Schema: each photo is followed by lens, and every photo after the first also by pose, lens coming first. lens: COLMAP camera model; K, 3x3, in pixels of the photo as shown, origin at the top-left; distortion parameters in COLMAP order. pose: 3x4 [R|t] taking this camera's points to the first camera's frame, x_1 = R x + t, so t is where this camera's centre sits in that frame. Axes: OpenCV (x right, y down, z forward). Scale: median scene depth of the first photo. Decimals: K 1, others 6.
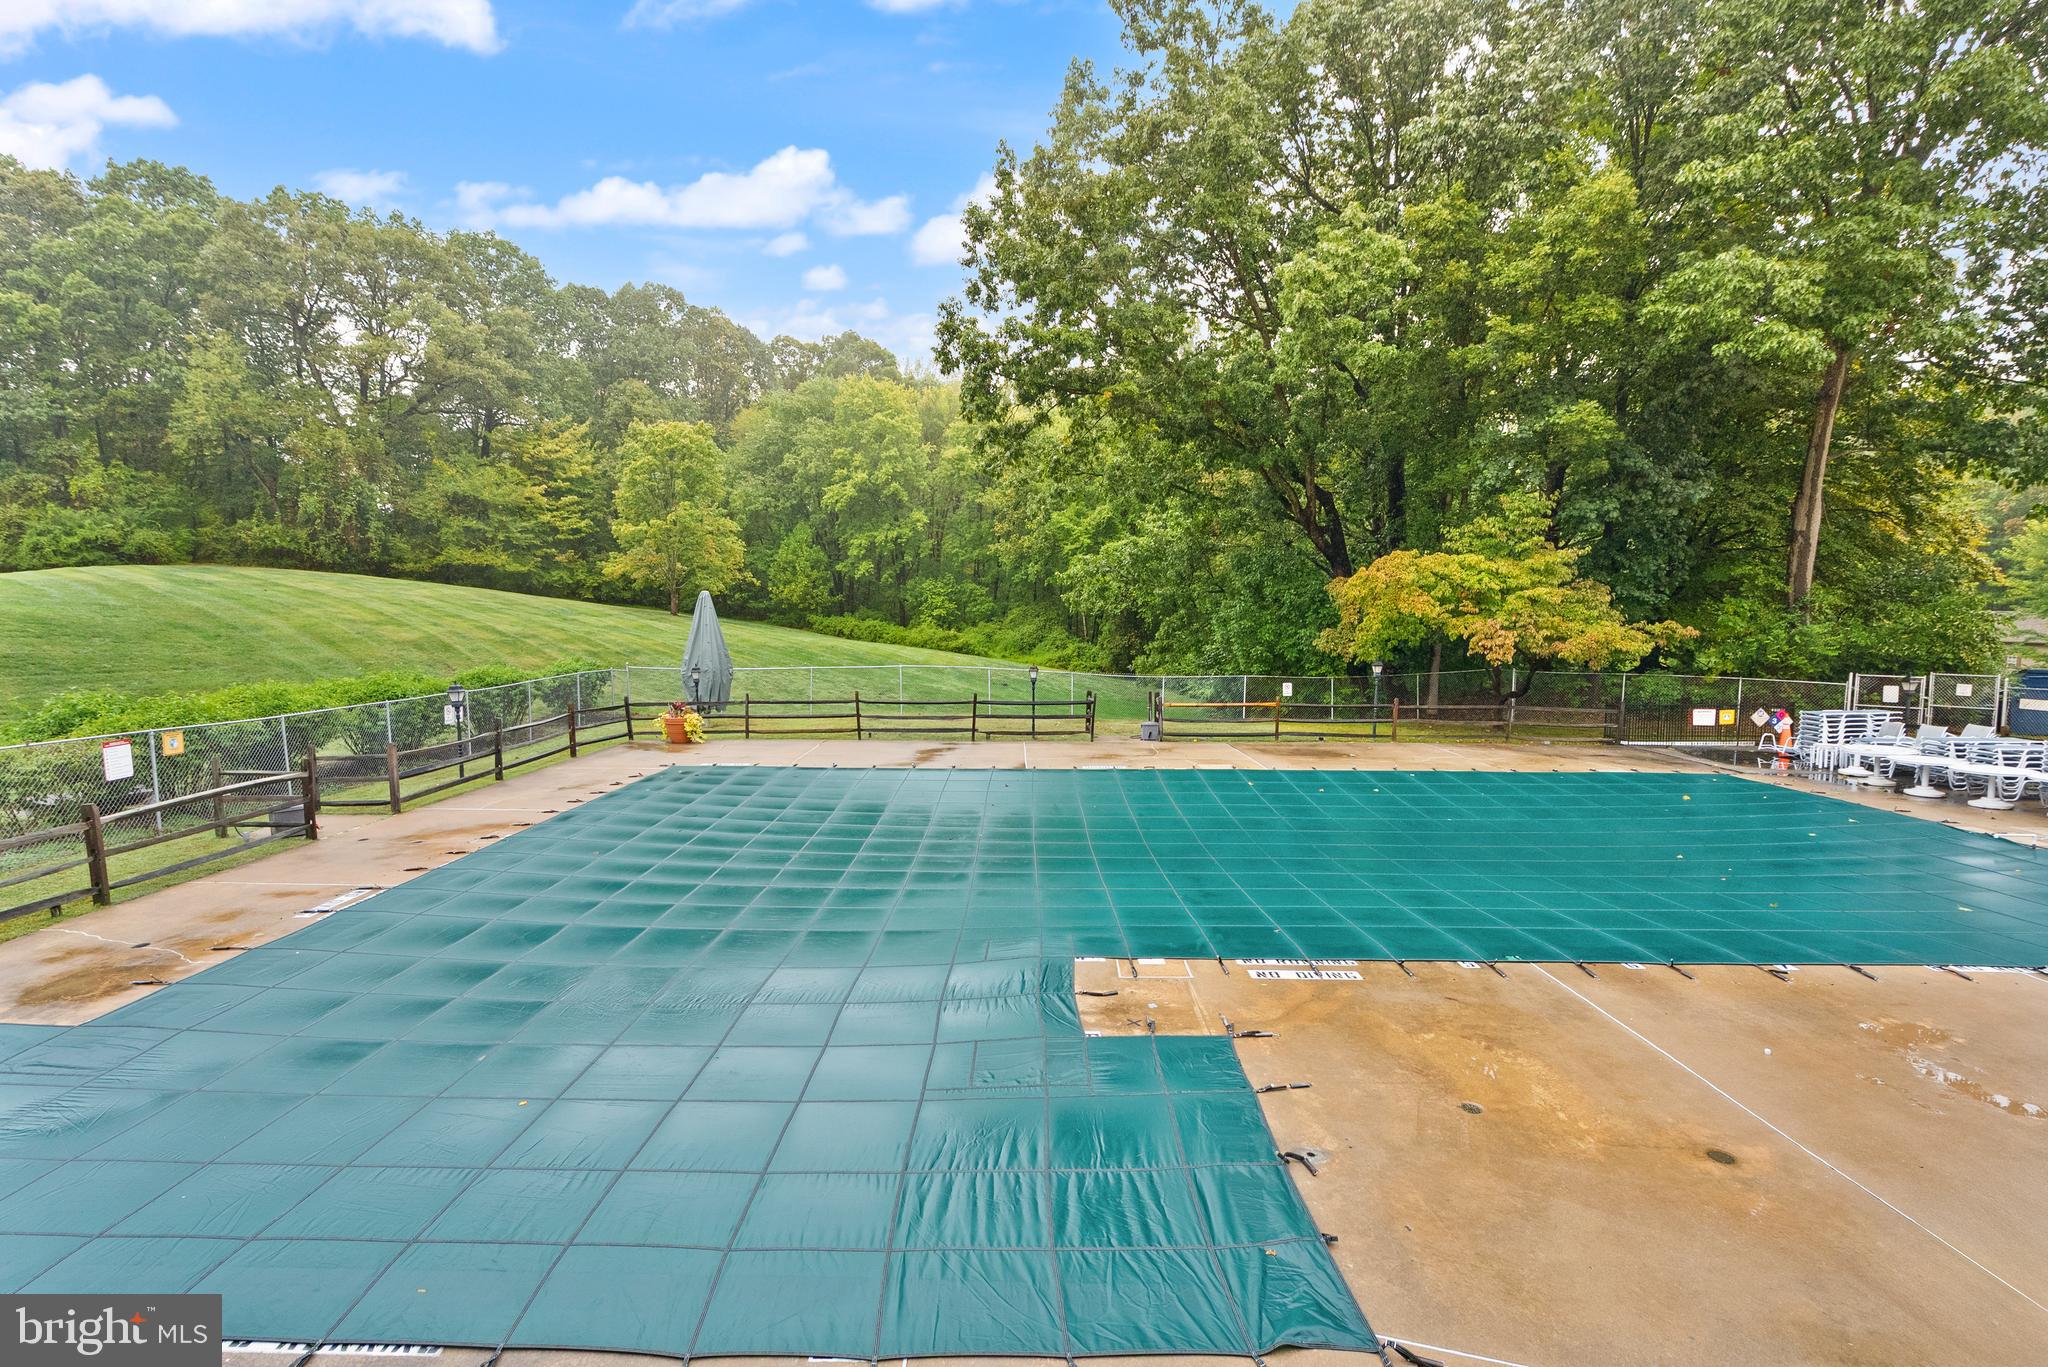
lens RADIAL K [[960.9, 0, 1016.7], [0, 960.9, 690.2], [0, 0, 1]] dist [0.001906, 0.000698]
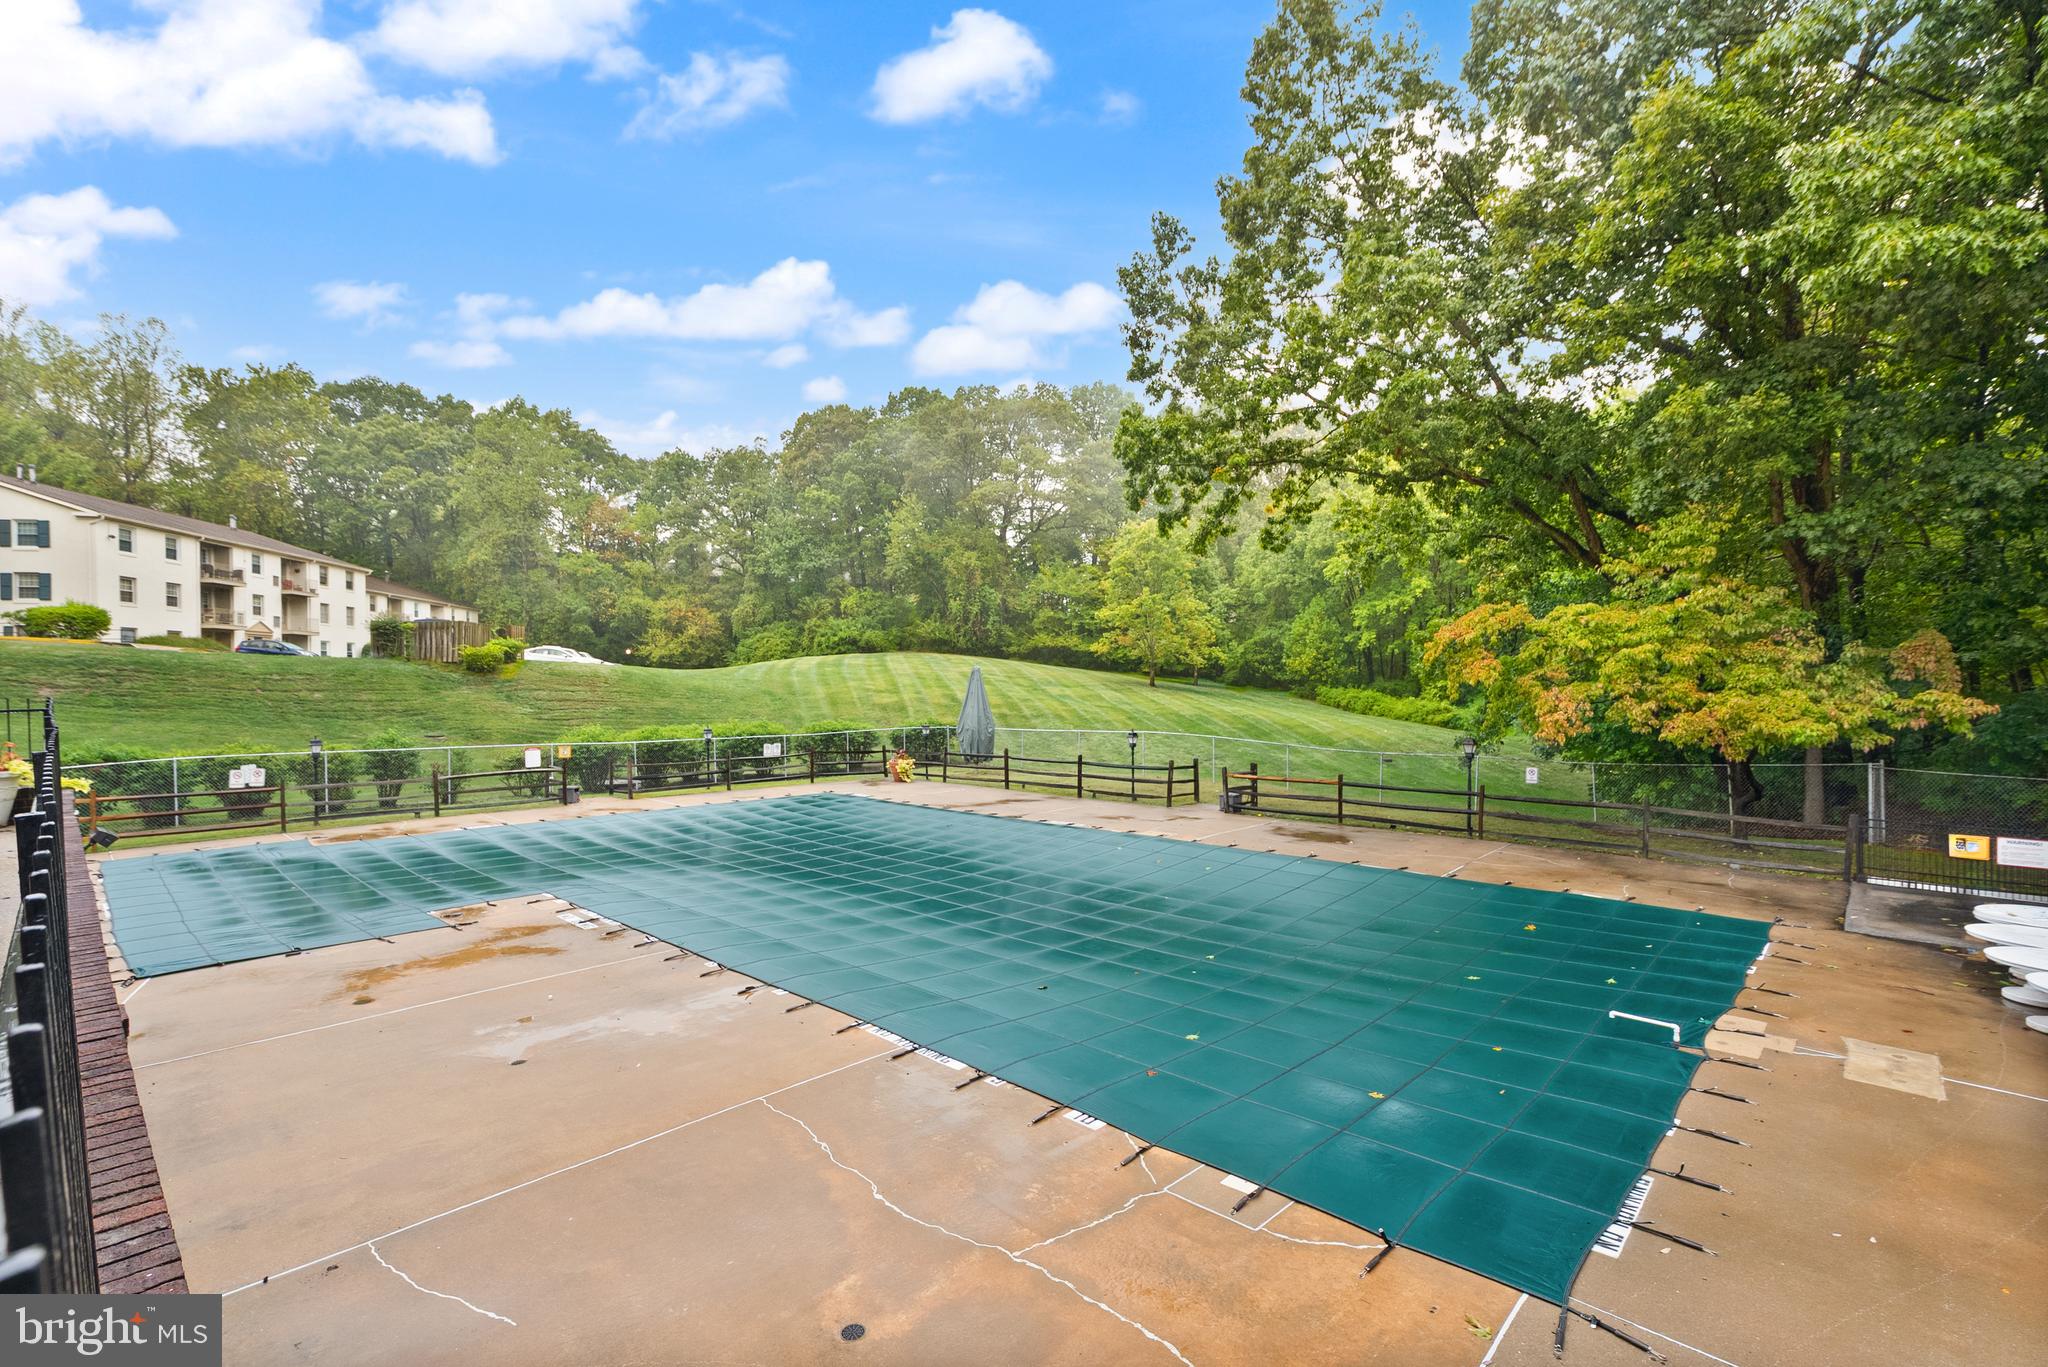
lens RADIAL K [[960.9, 0, 1011.2], [0, 960.9, 677.8], [0, 0, 1]] dist [0.001906, 0.000698]
pose [[0.730527, -0.006904, -0.682849, 0.269551], [-0.053618, 0.996282, -0.067435, -0.002305], [0.680776, 0.085876, 0.727440, 0.055852]]
